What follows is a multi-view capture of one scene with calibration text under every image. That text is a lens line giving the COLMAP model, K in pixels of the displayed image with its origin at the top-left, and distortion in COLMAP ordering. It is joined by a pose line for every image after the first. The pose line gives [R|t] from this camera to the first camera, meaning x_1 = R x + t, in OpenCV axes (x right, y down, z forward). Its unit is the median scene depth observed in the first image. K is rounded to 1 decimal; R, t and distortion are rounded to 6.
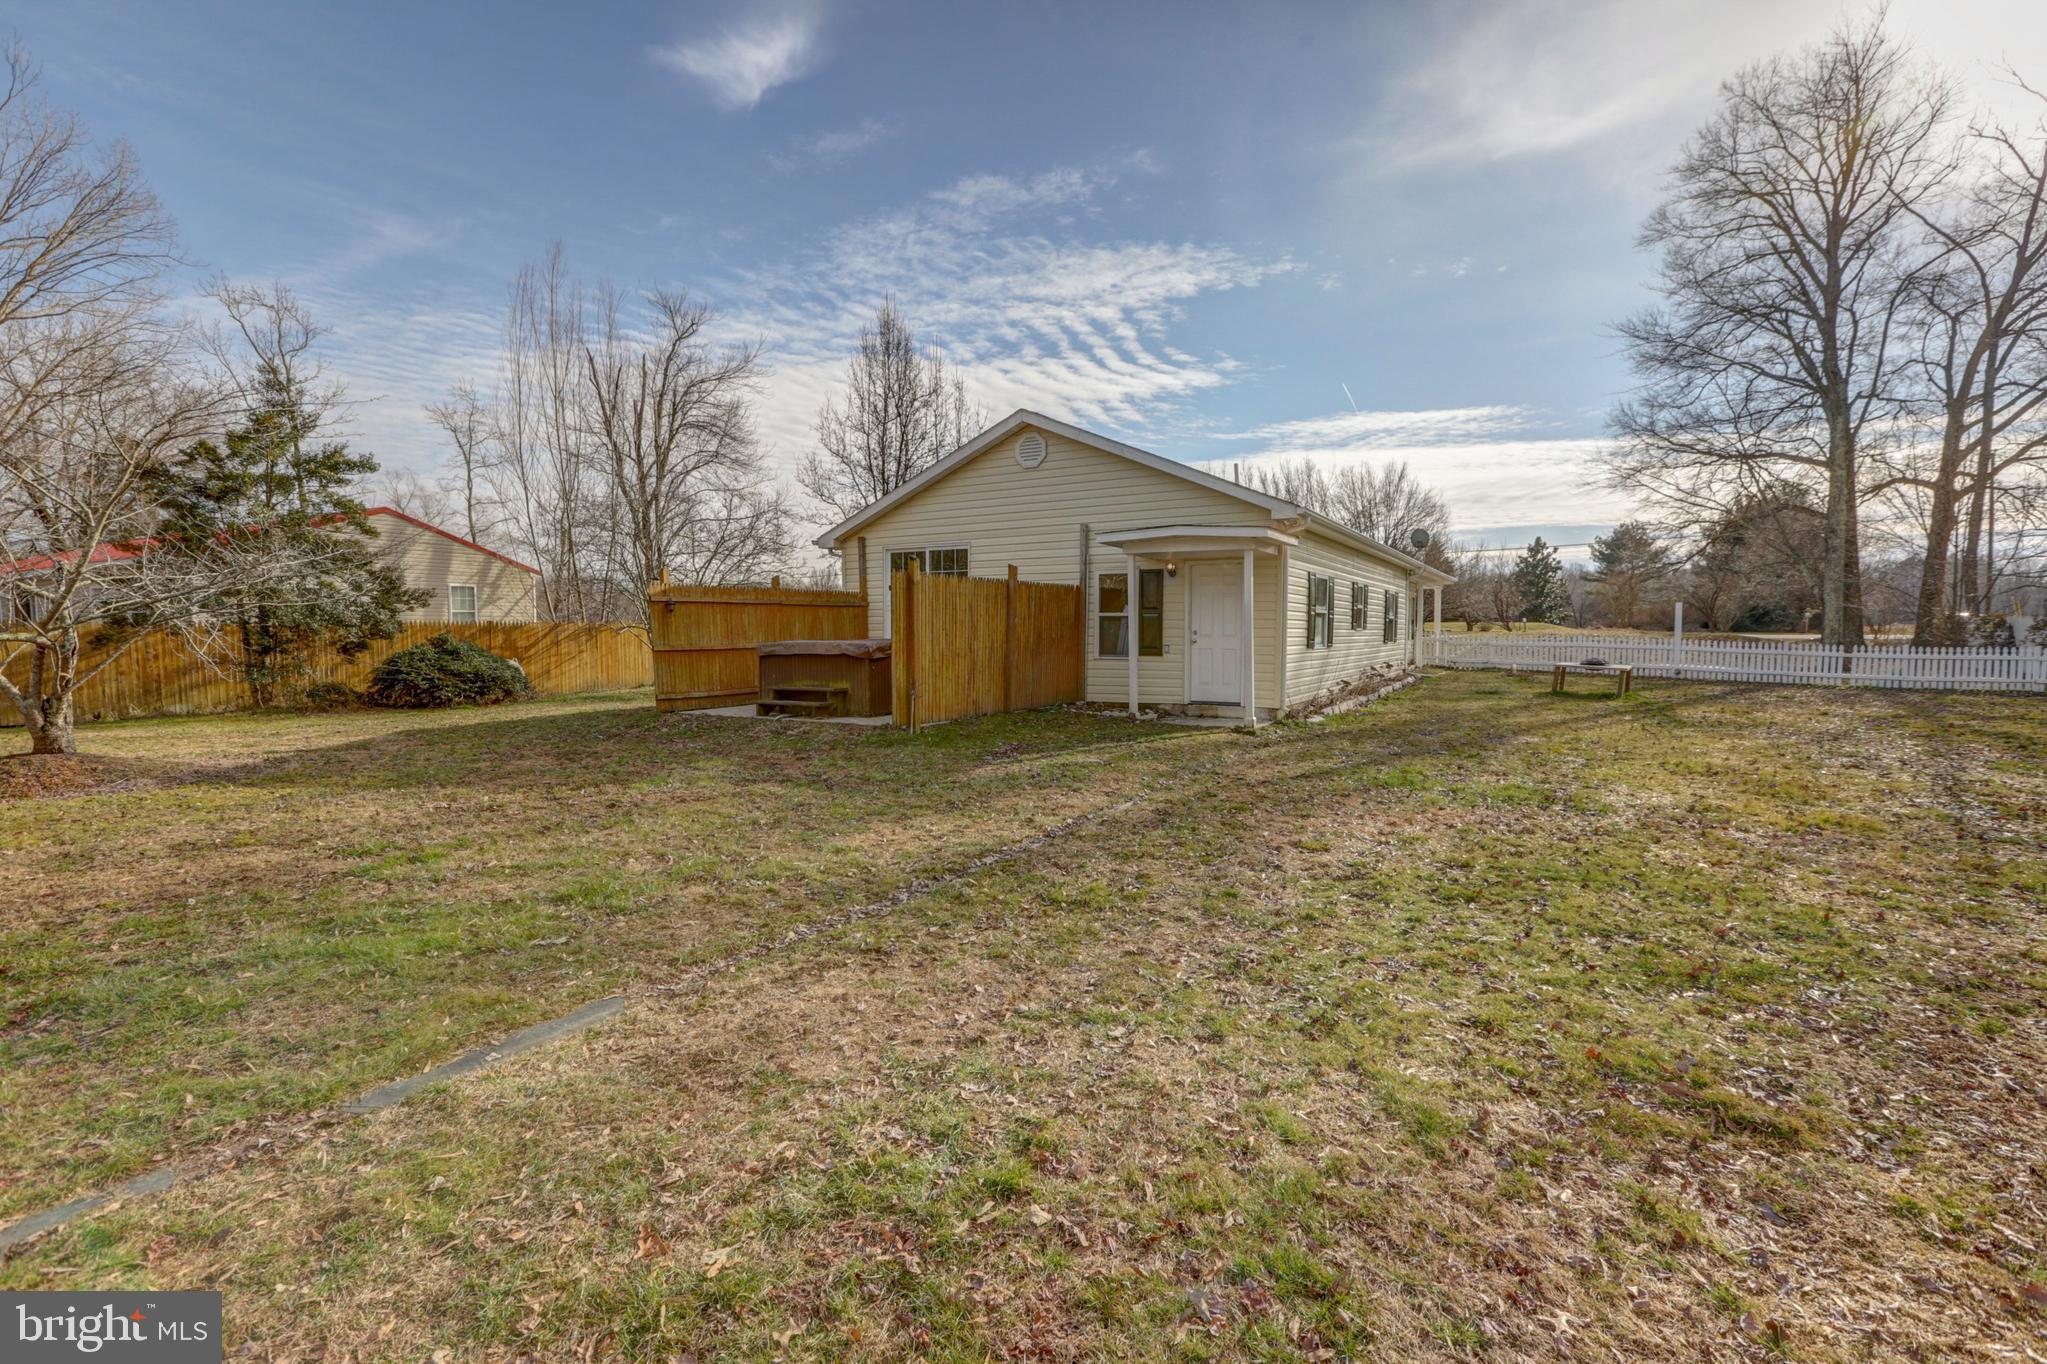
lens RADIAL K [[938.8, 0, 1017.1], [0, 938.8, 598.9], [0, 0, 1]] dist [-0.082791, 0.057888]
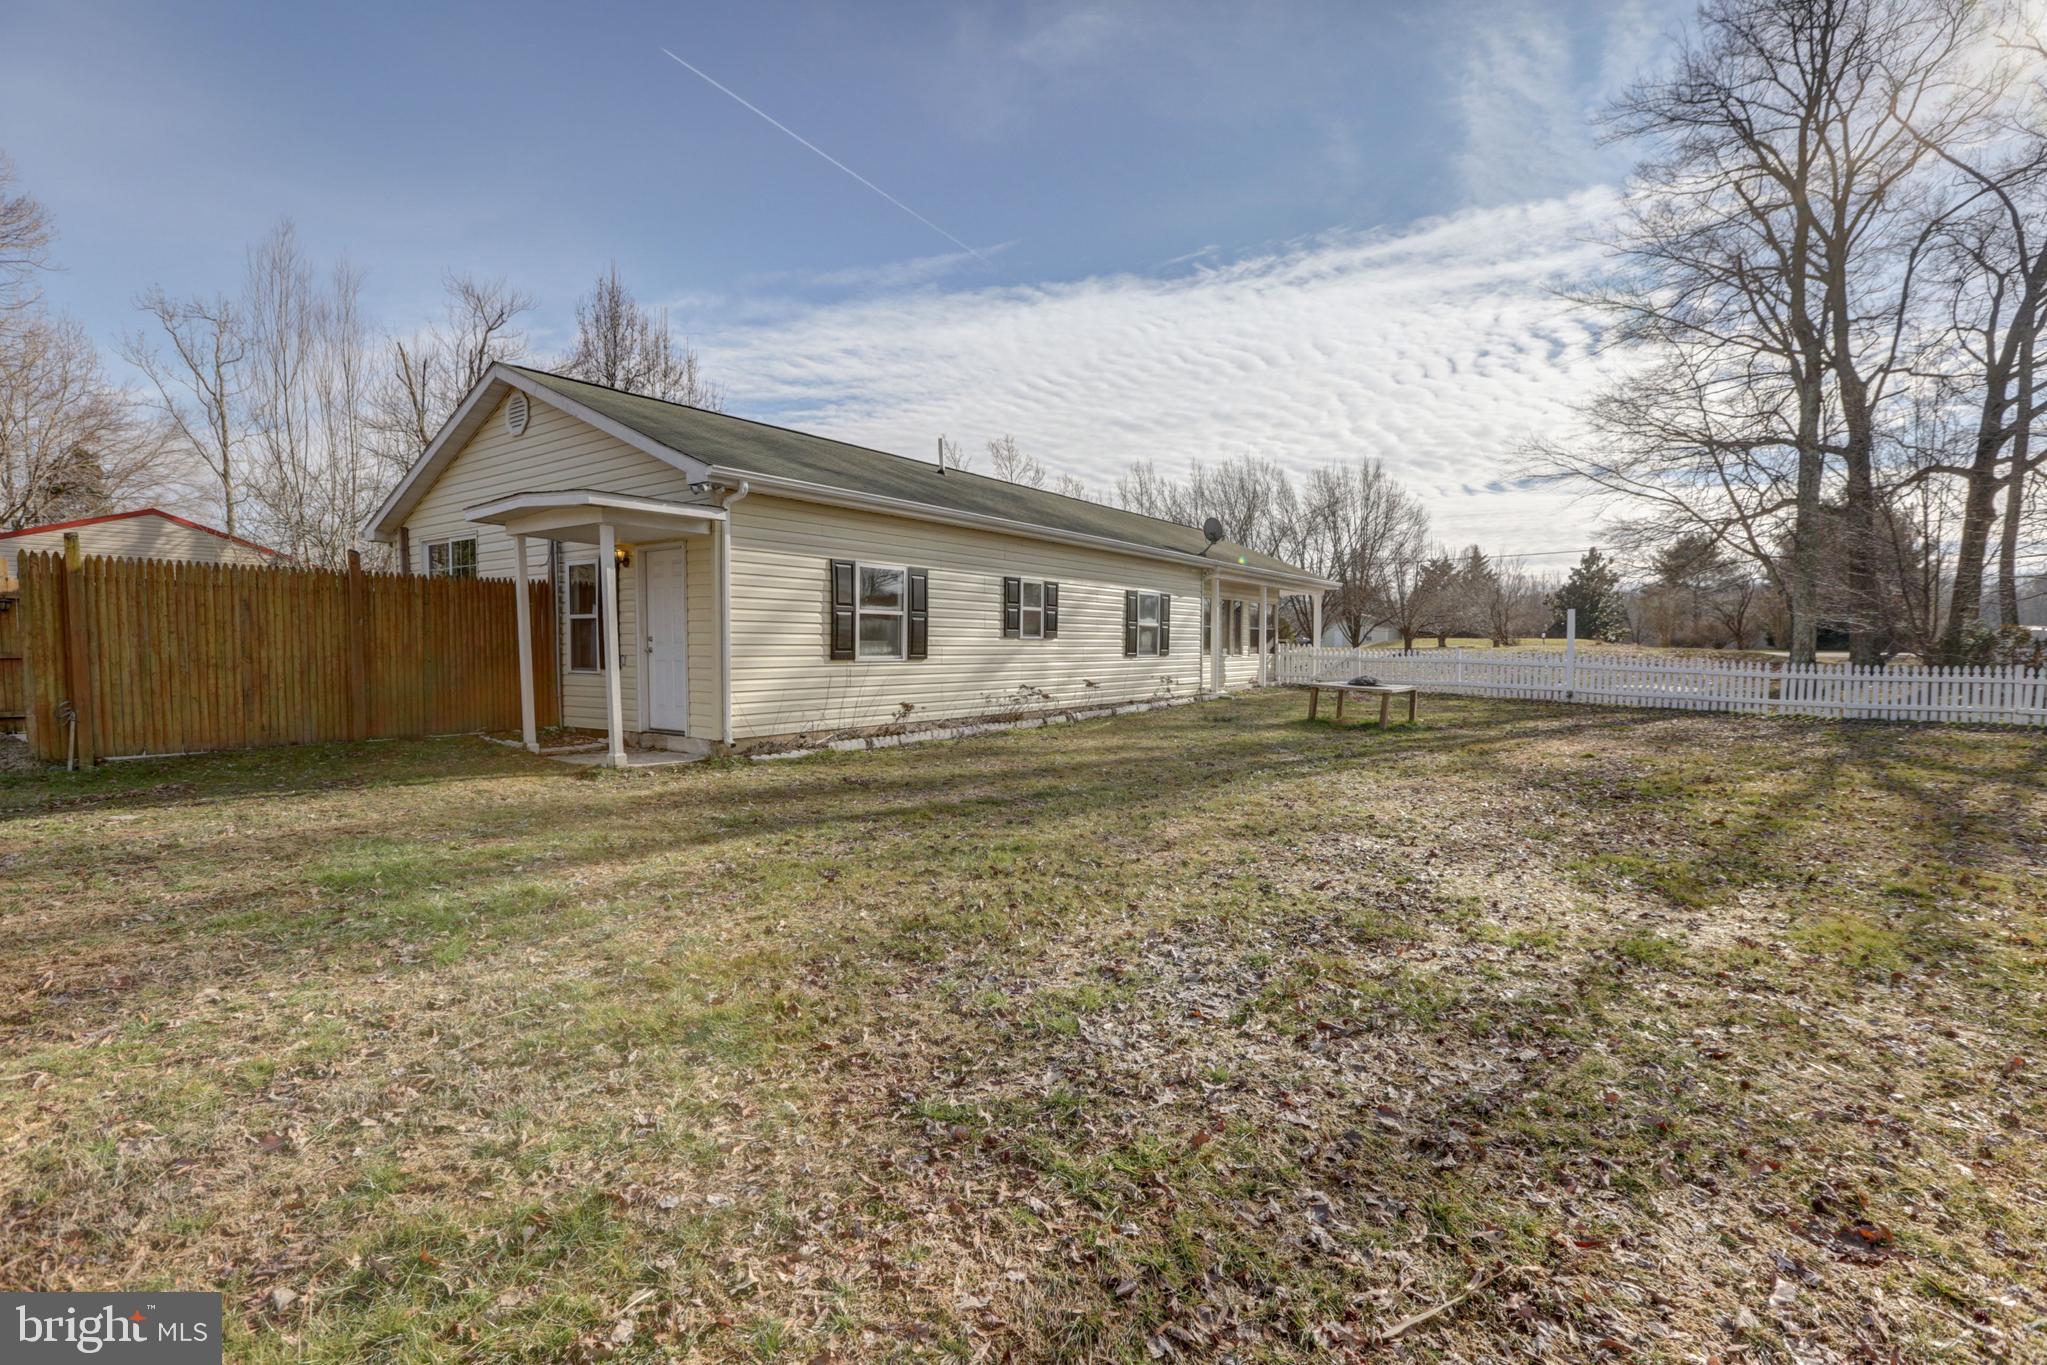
lens RADIAL K [[911.8, 0, 1026.7], [0, 911.8, 625.3], [0, 0, 1]] dist [0.000145, 0.000007]
pose [[0.996968, 0.000738, -0.077815, 0.212501], [0.000056, 0.999948, 0.010202, 0.006329], [0.077818, -0.010175, 0.996916, 0.104460]]
